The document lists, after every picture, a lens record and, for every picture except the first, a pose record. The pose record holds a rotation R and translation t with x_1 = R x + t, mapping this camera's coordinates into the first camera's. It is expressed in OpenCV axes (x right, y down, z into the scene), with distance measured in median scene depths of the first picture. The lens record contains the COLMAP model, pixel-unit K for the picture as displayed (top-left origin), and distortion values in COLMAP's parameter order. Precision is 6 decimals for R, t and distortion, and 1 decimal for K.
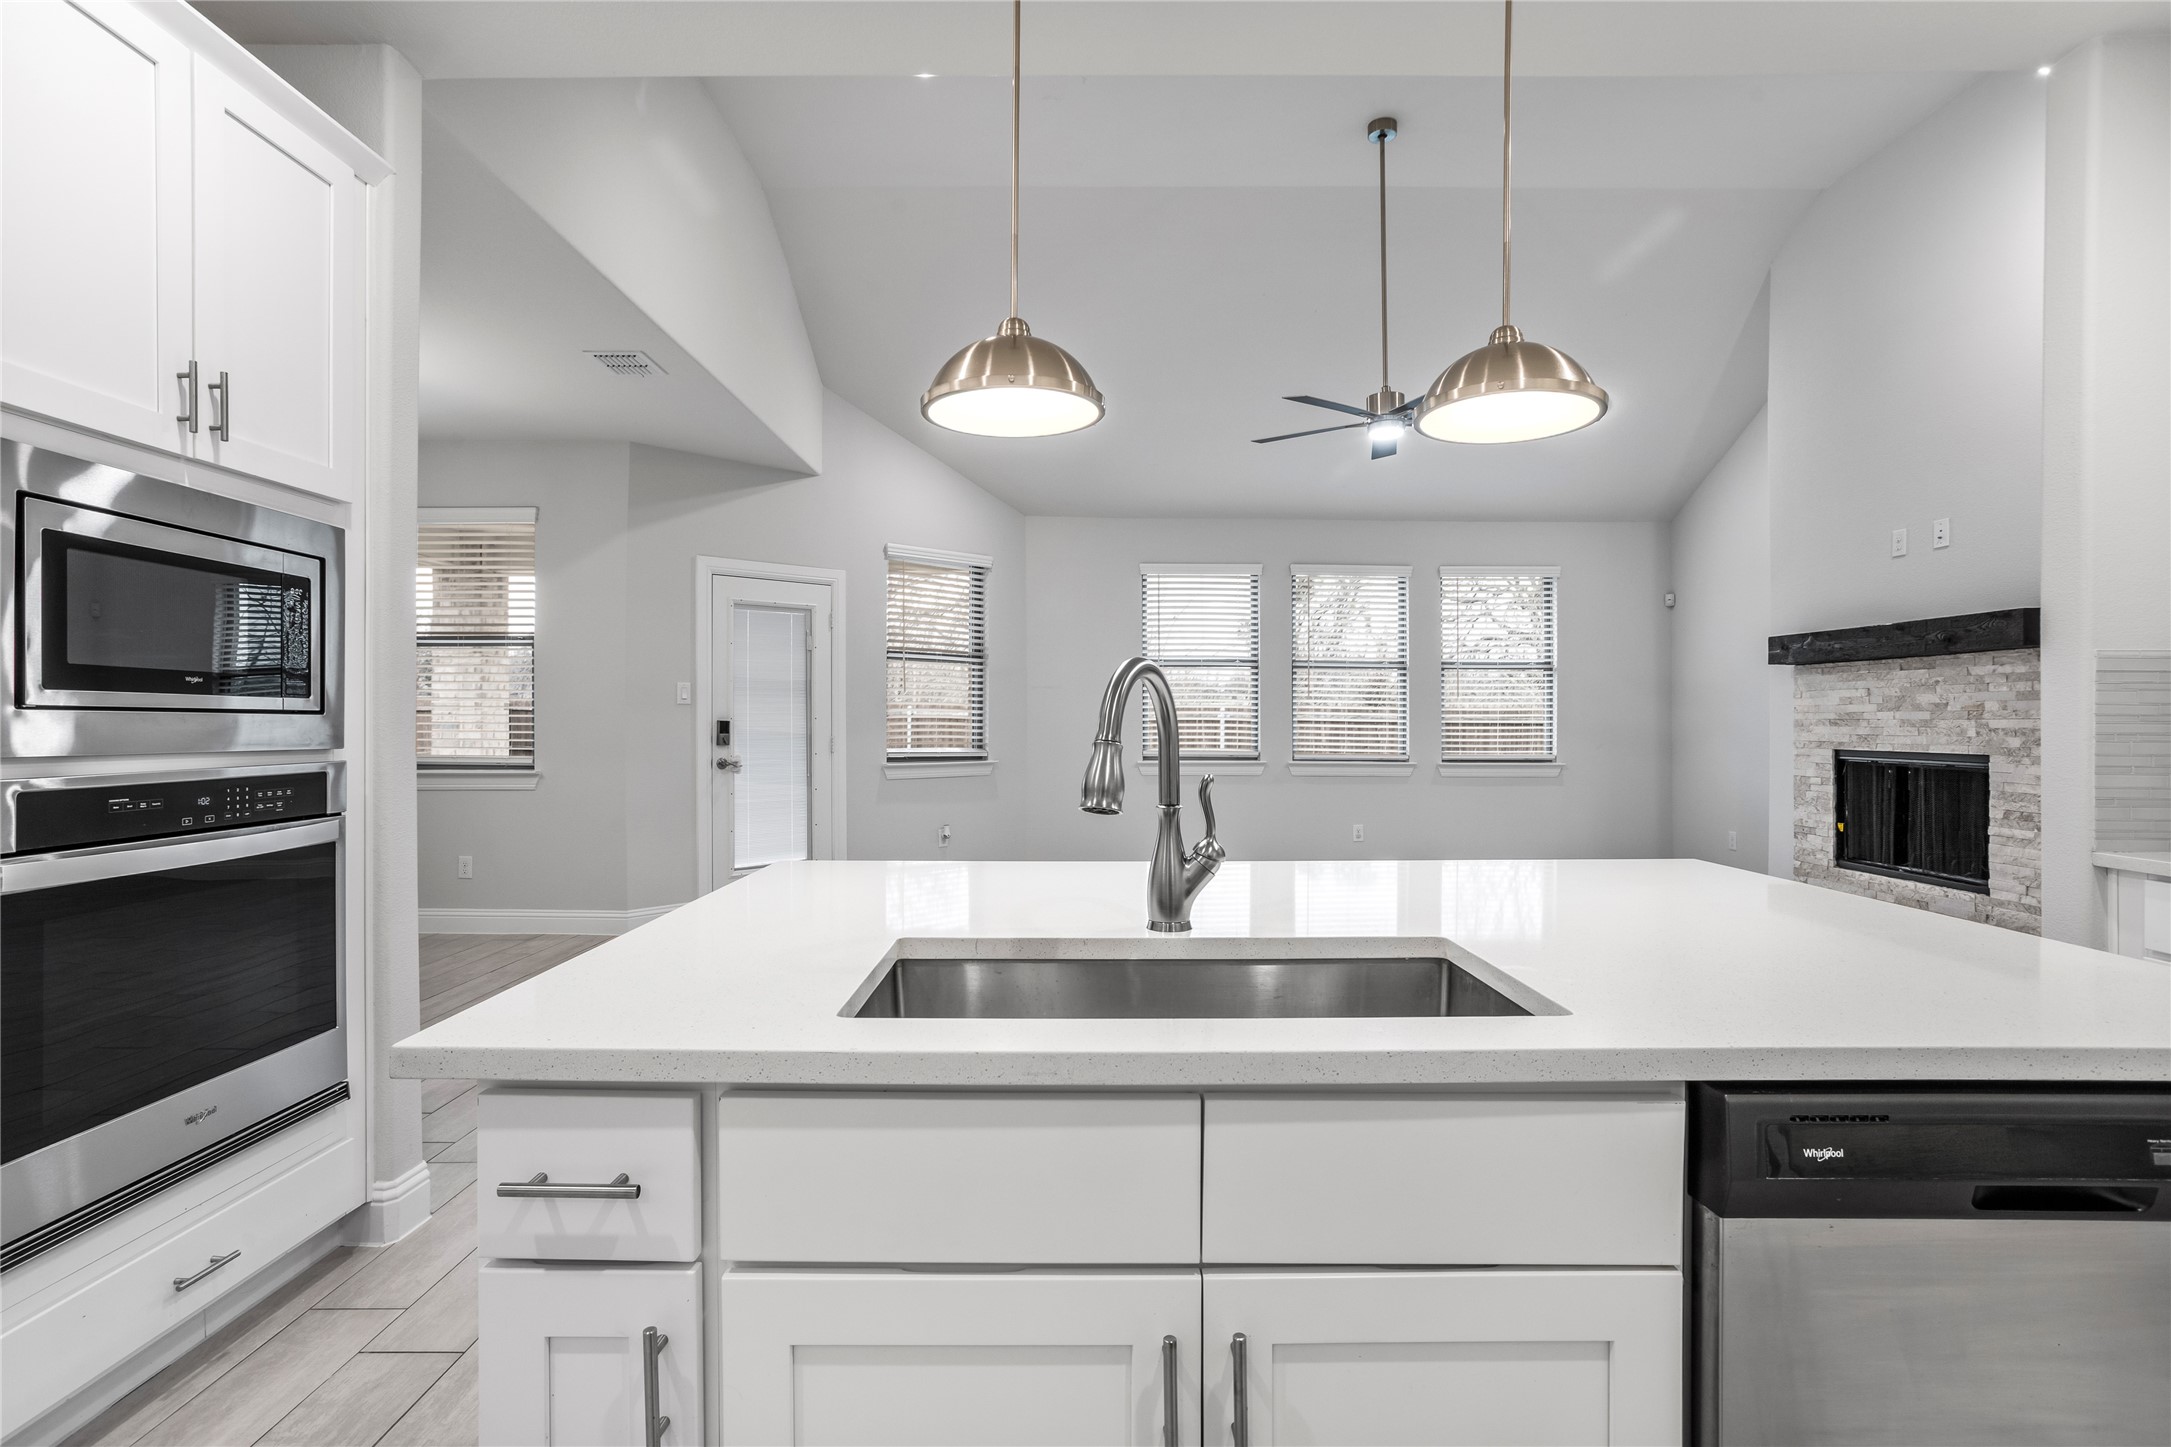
lens RADIAL K [[1055.5, 0, 1075.4], [0, 1055.5, 720.2], [0, 0, 1]] dist [-0.029628, 0.018975]
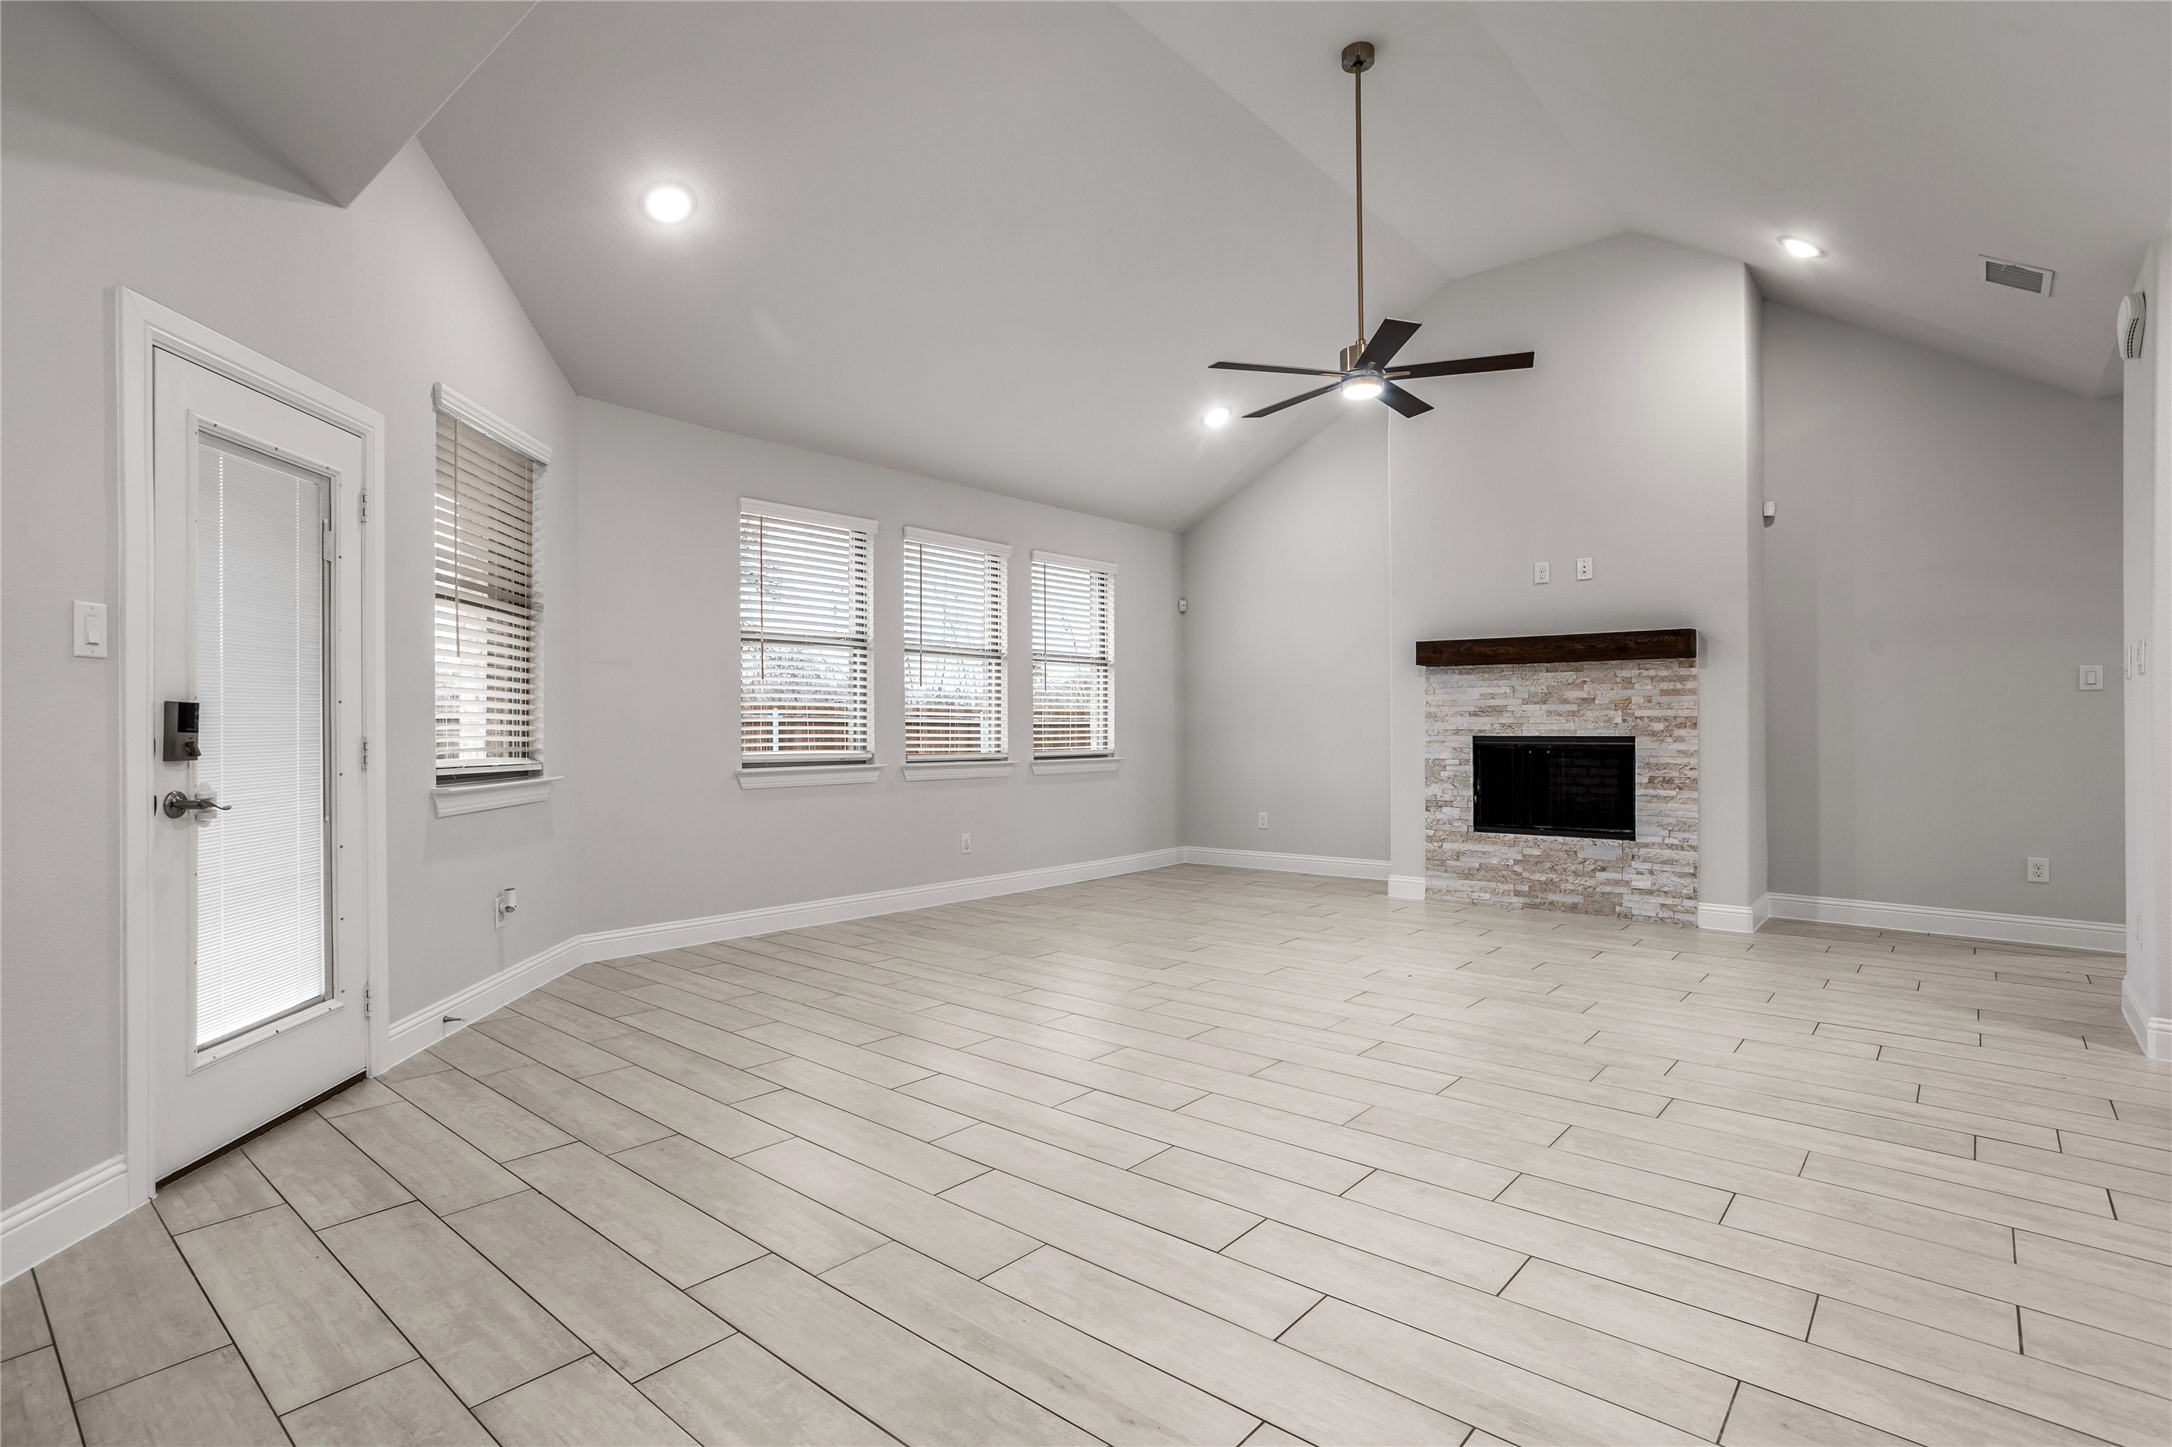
lens RADIAL K [[1056.0, 0, 1095.2], [0, 1056.0, 705.3], [0, 0, 1]] dist [-0.029628, 0.018975]
pose [[0.644486, 0.011292, 0.764533, -0.537860], [0.003040, 0.999845, -0.017330, 0.012998], [-0.764610, 0.013493, 0.644351, 0.581150]]
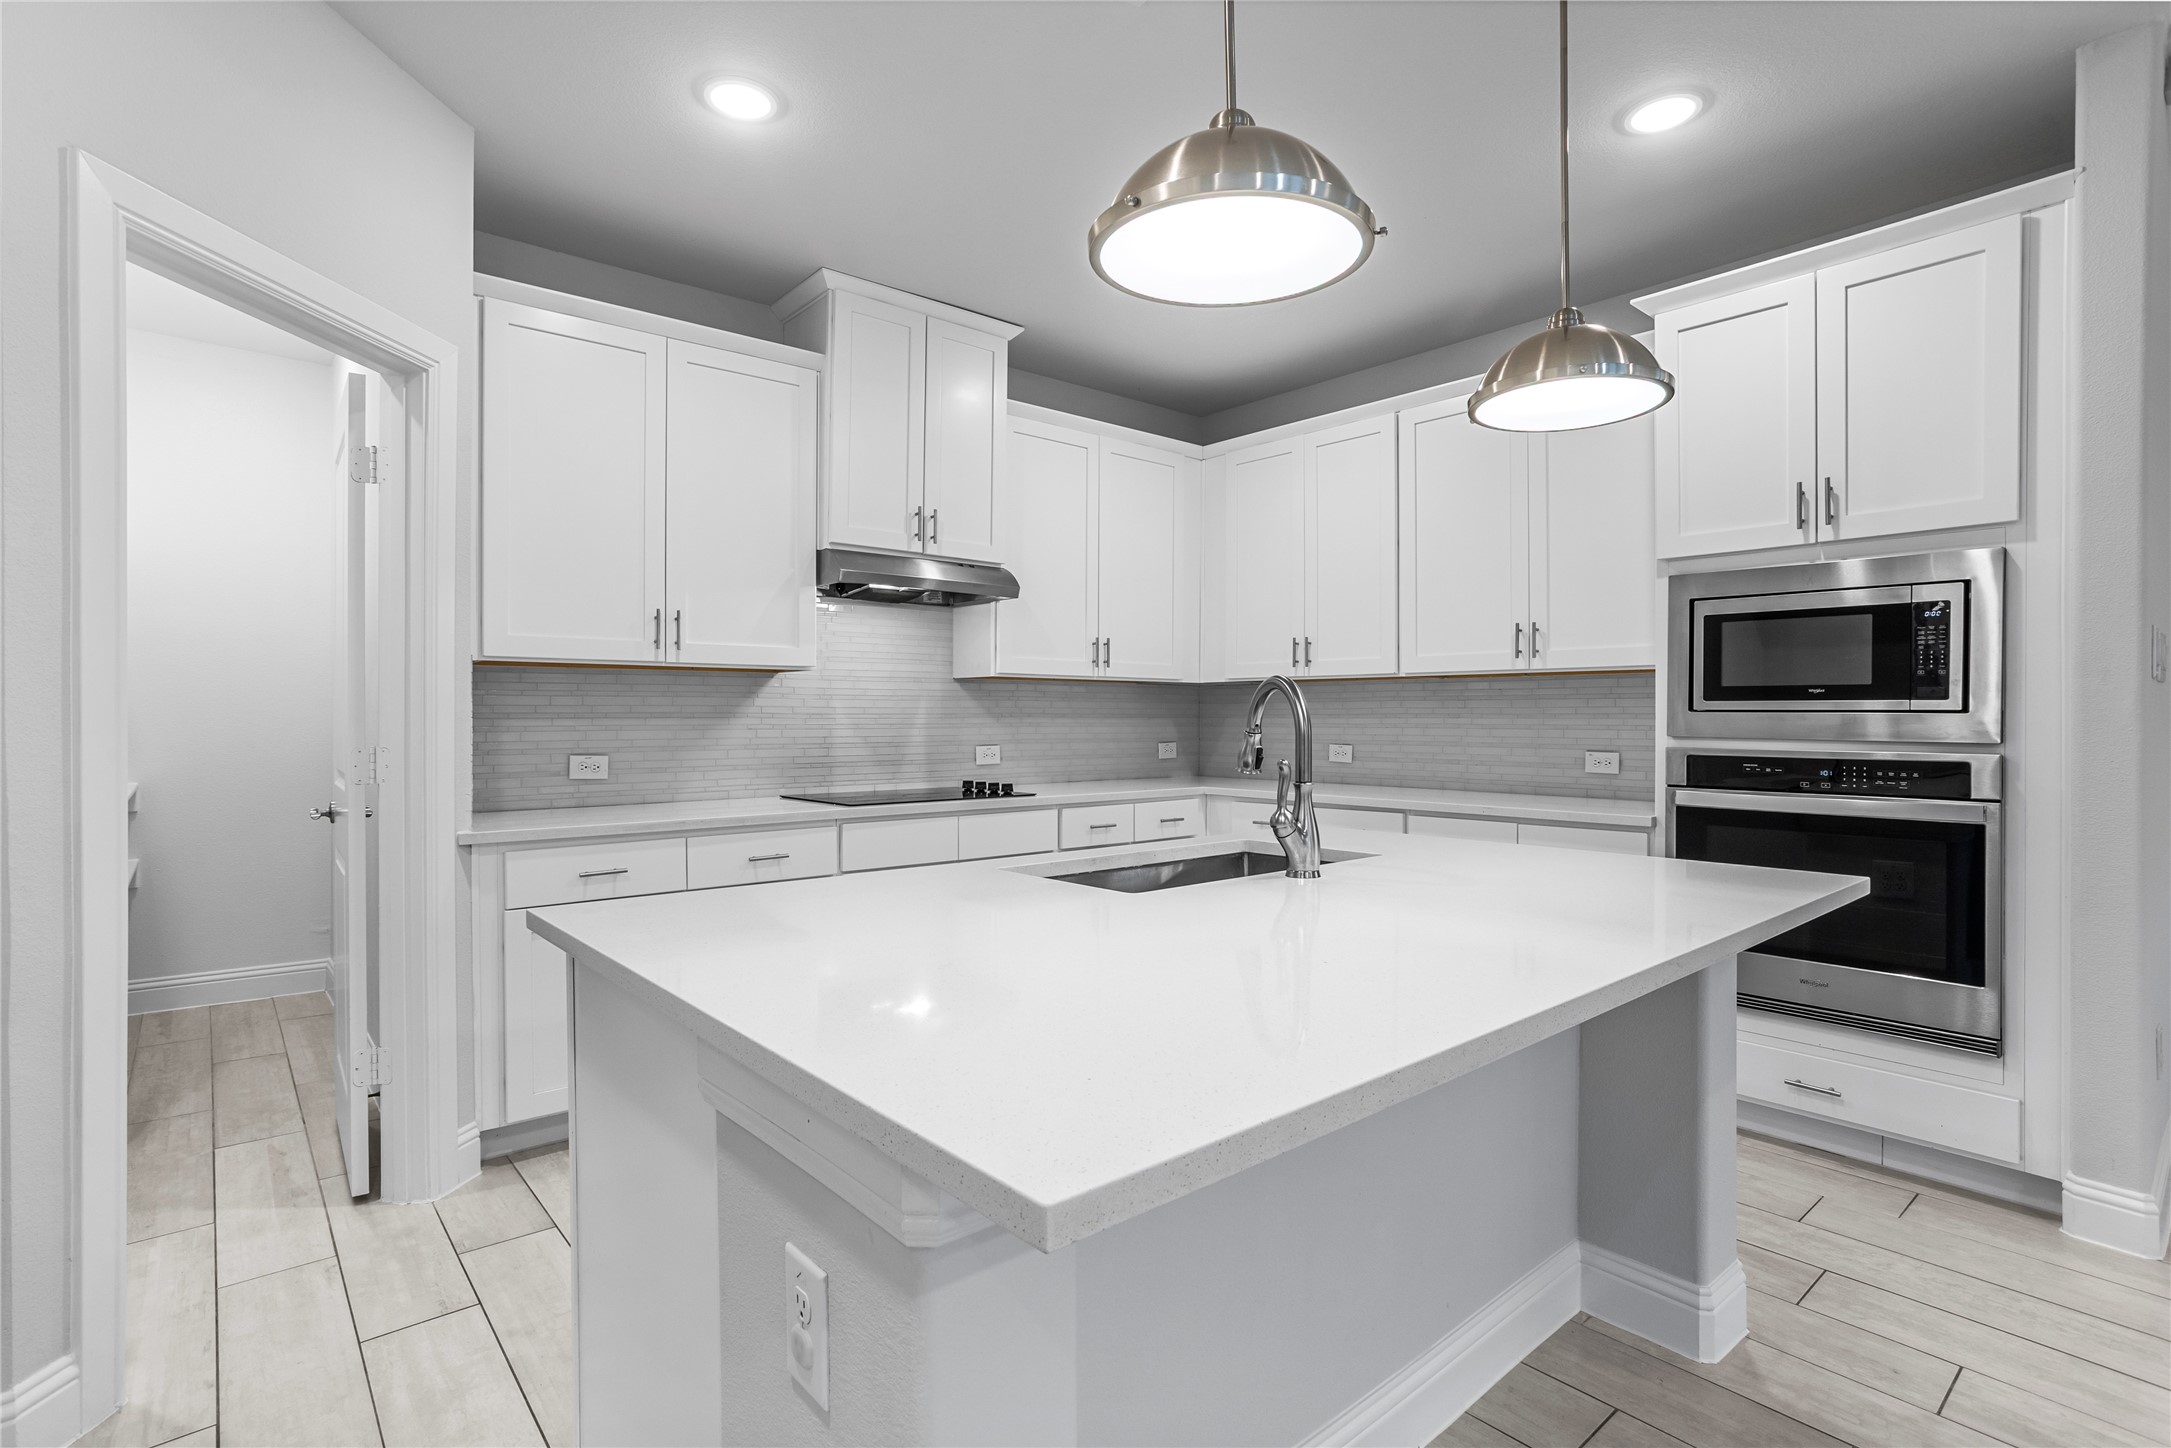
lens RADIAL K [[1055.5, 0, 1105.1], [0, 1055.5, 720.3], [0, 0, 1]] dist [-0.029628, 0.018975]
pose [[-0.745472, 0.004443, -0.666522, 0.347149], [0.000972, 0.999984, 0.005579, -0.002175], [0.666536, 0.003511, -0.745465, 0.549503]]
